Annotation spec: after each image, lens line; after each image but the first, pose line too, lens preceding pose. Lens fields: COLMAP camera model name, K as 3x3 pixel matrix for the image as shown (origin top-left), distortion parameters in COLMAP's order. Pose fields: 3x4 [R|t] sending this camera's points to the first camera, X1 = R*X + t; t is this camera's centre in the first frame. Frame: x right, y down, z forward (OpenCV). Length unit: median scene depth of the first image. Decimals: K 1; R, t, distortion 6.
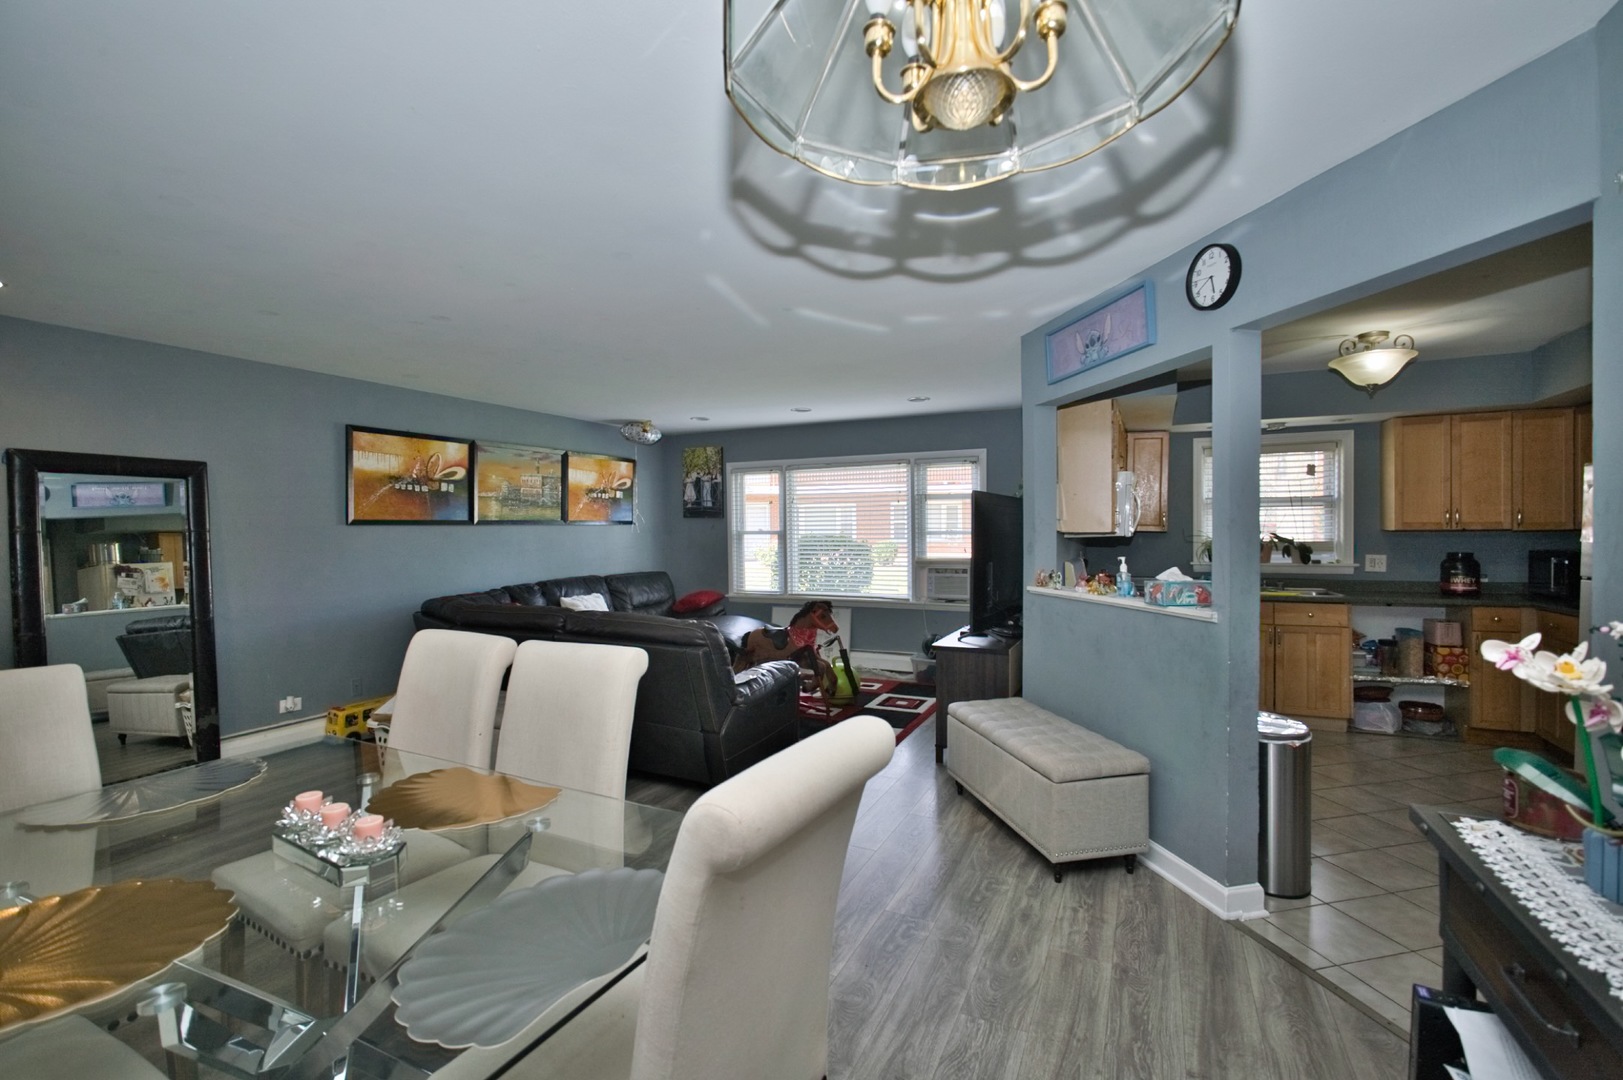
lens RADIAL K [[704.8, 0, 809.7], [0, 704.8, 540.8], [0, 0, 1]] dist [-0.023801, 0.006887]
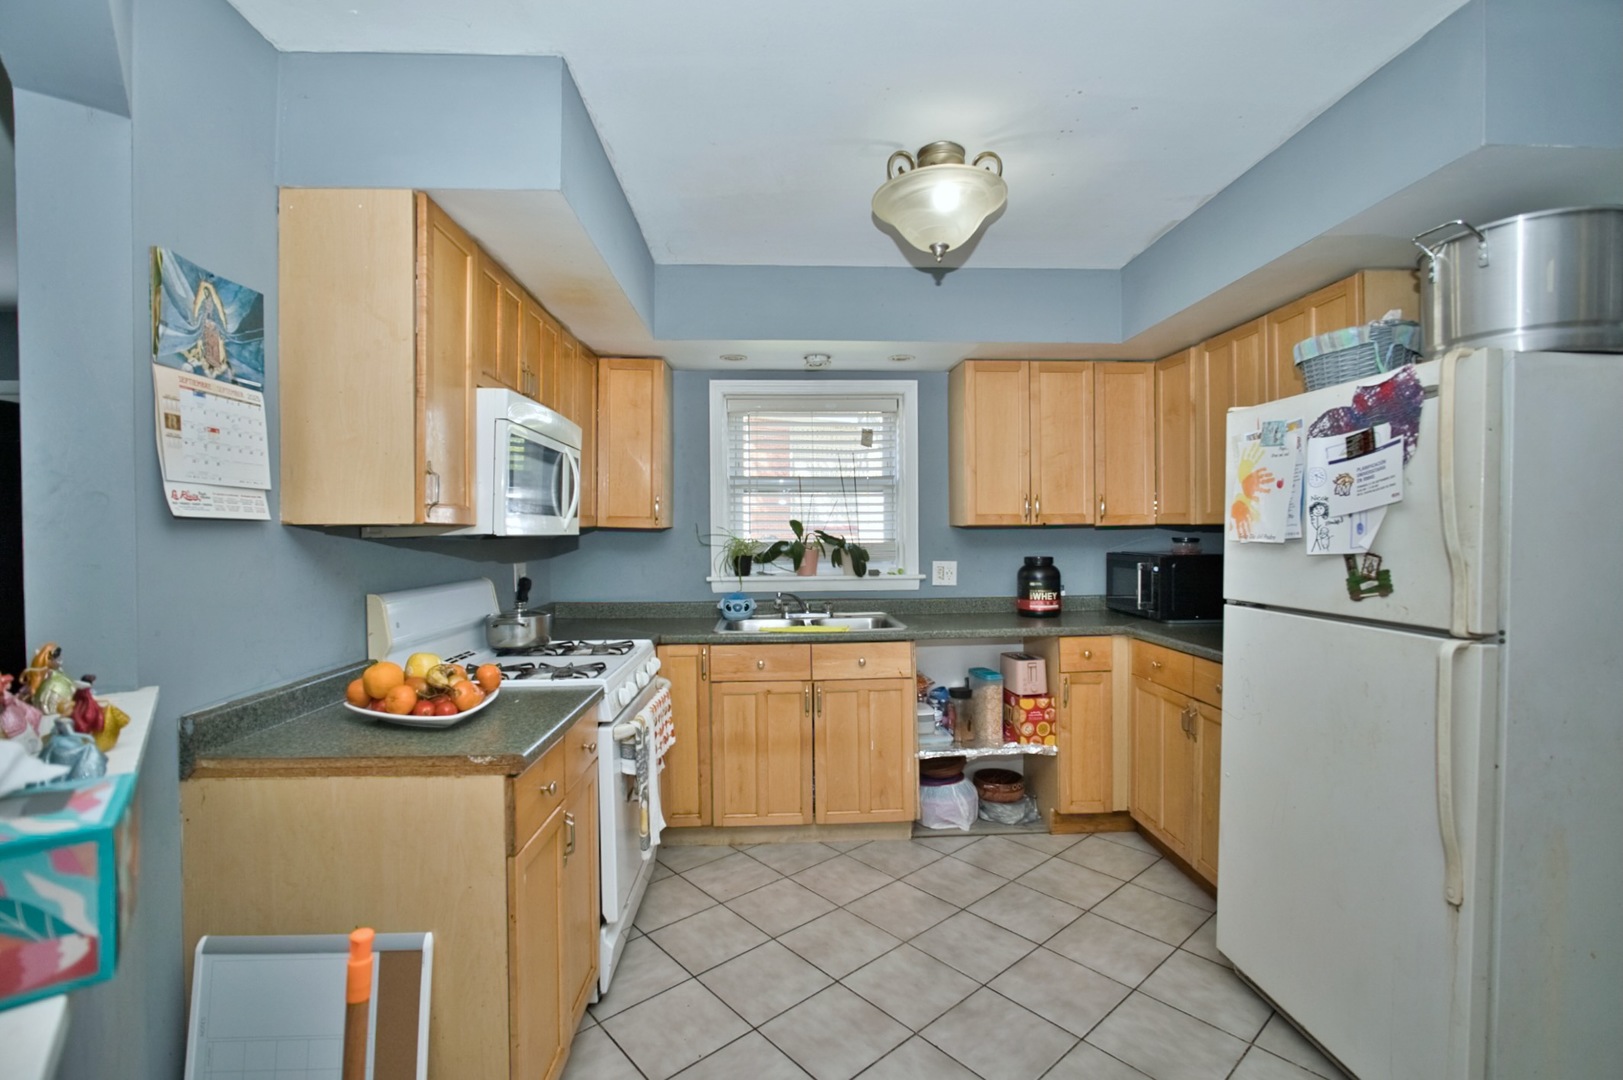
lens RADIAL K [[718.2, 0, 809.3], [0, 718.2, 540.7], [0, 0, 1]] dist [-0.023969, 0.007732]
pose [[0.876131, -0.005875, 0.482038, 0.361340], [0.008097, 0.999964, -0.002529, 0.000127], [-0.482006, 0.006119, 0.876147, 0.451435]]
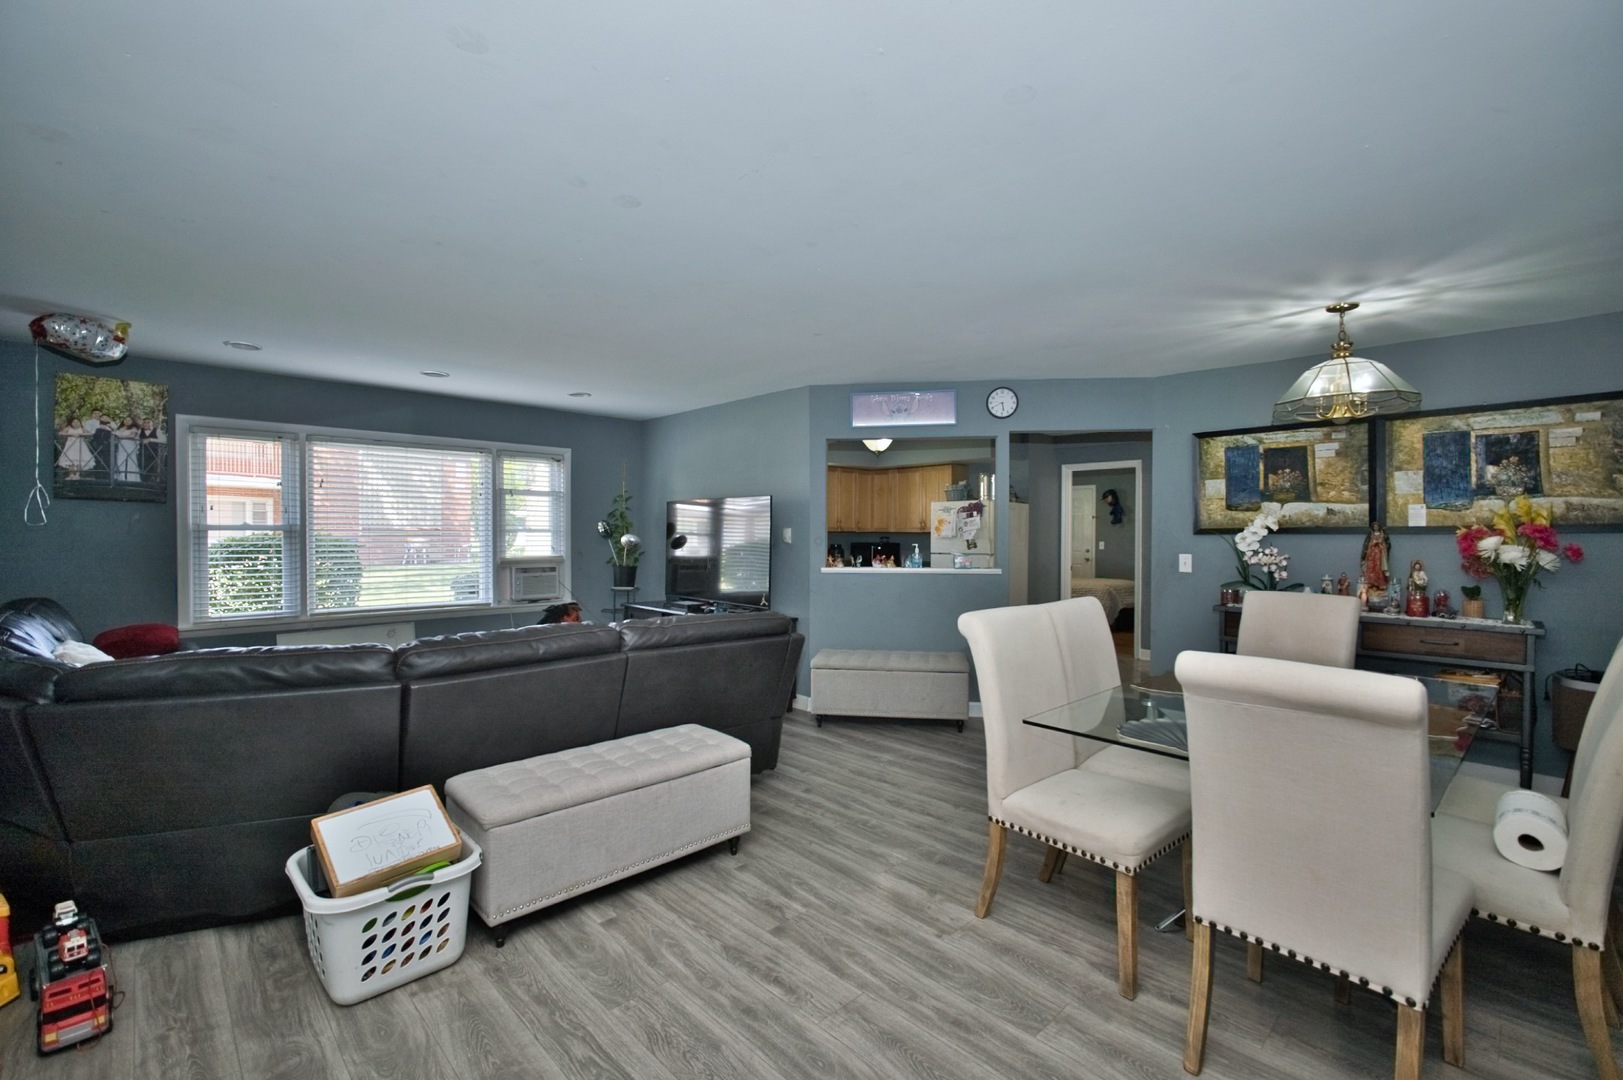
lens RADIAL K [[704.8, 0, 809.7], [0, 704.8, 540.8], [0, 0, 1]] dist [-0.023801, 0.006887]
pose [[0.341793, -0.001351, 0.939774, -0.782572], [0.008587, 0.999962, -0.001686, 0.010208], [-0.939736, 0.008647, 0.341792, 0.426354]]
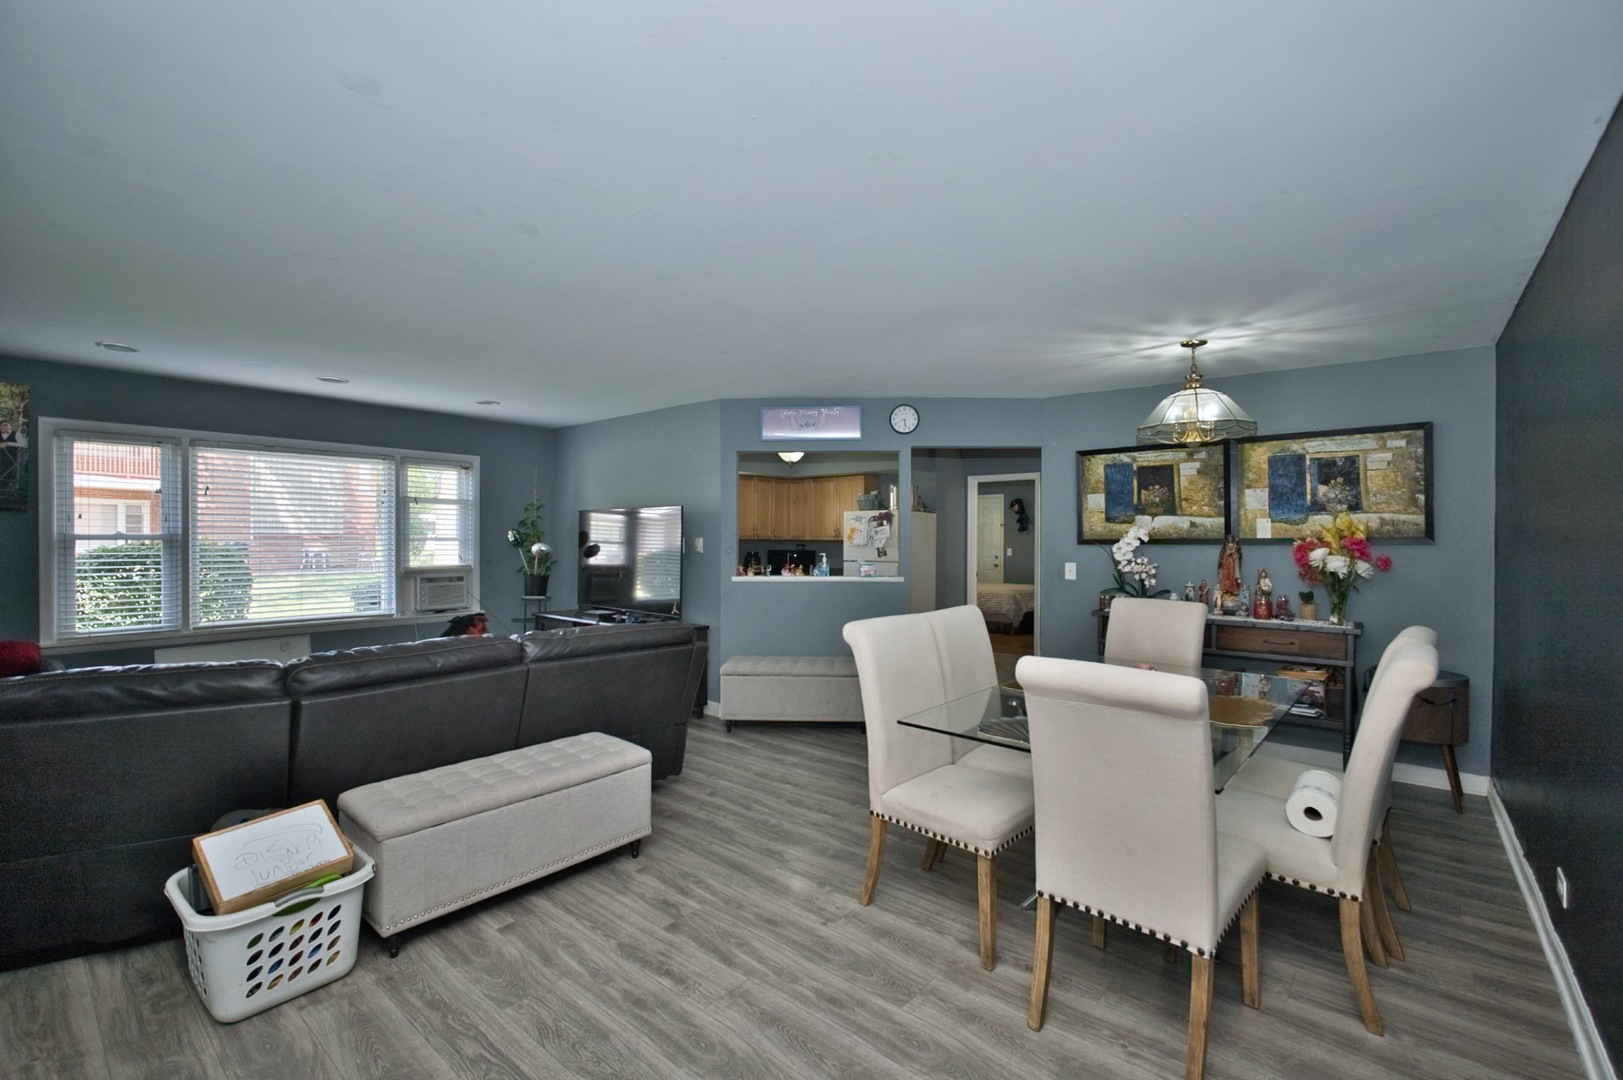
lens RADIAL K [[704.8, 0, 809.7], [0, 704.8, 540.8], [0, 0, 1]] dist [-0.023801, 0.006887]
pose [[0.242192, 0.004895, 0.970216, -0.806203], [0.009080, 0.999932, -0.007312, 0.002655], [-0.970186, 0.010581, 0.242131, 0.391827]]
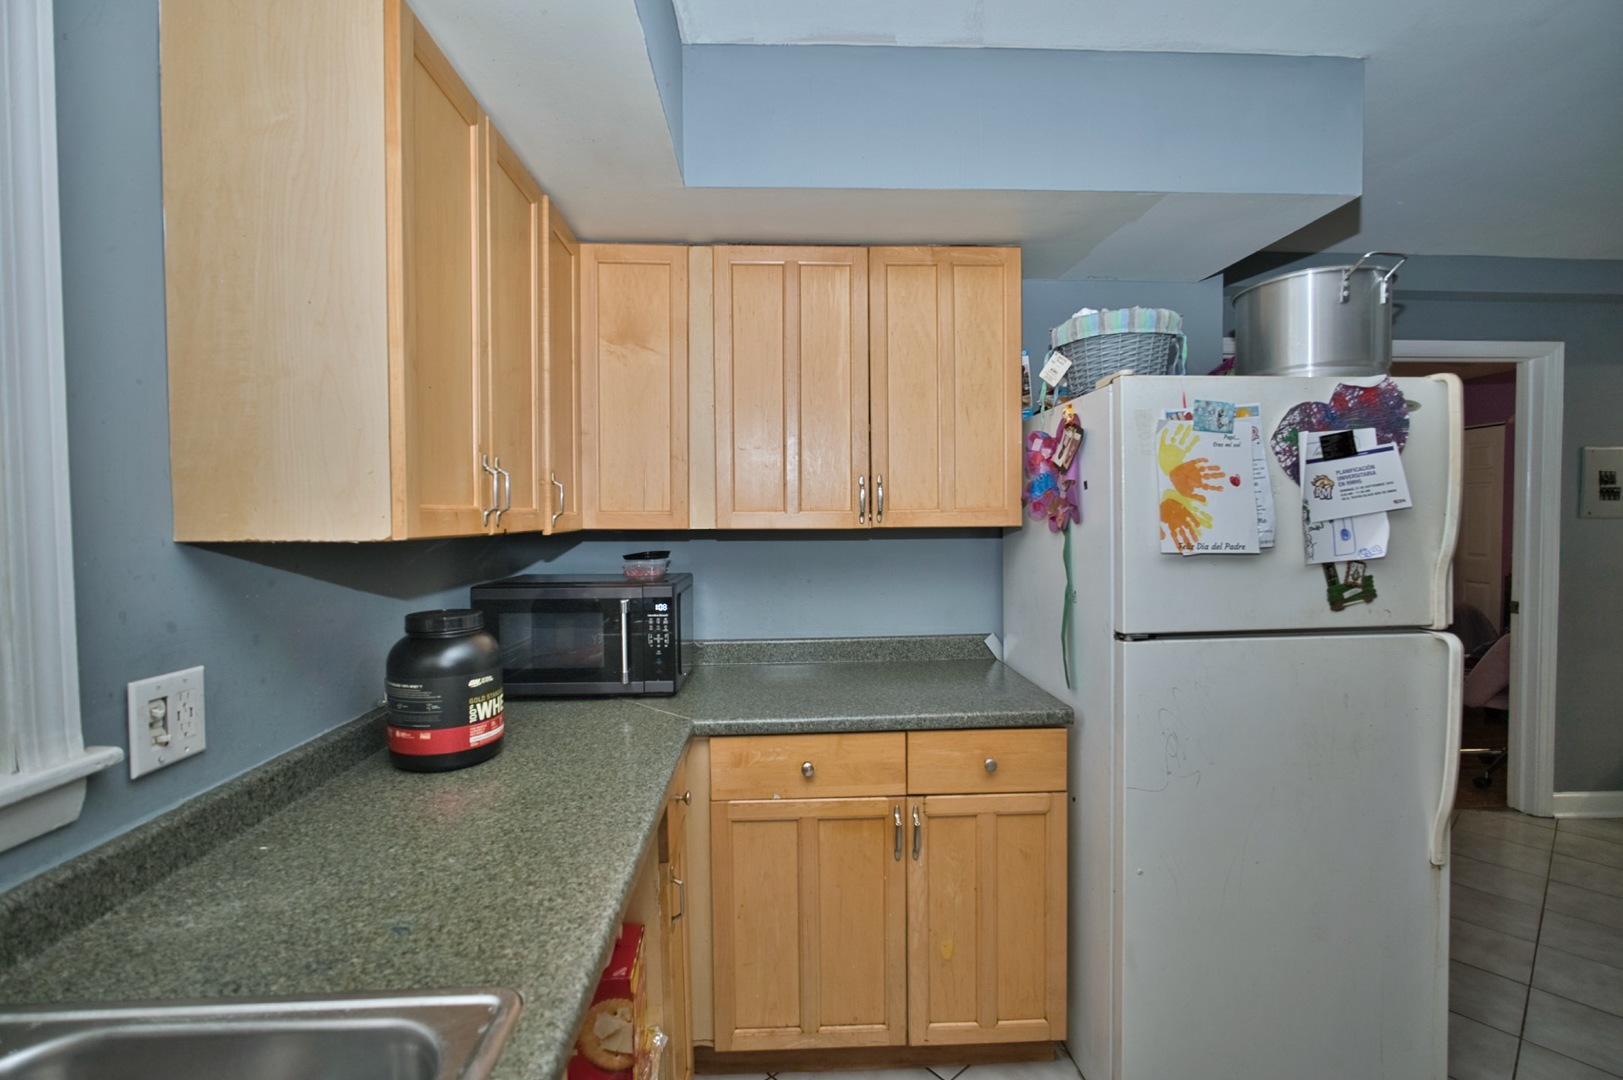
lens RADIAL K [[704.8, 0, 809.7], [0, 704.8, 540.8], [0, 0, 1]] dist [-0.023801, 0.006887]
pose [[-0.478601, -0.017812, 0.877852, 0.589327], [0.027182, 0.999014, 0.035090, -0.018993], [-0.877612, 0.040656, -0.477645, 0.976492]]
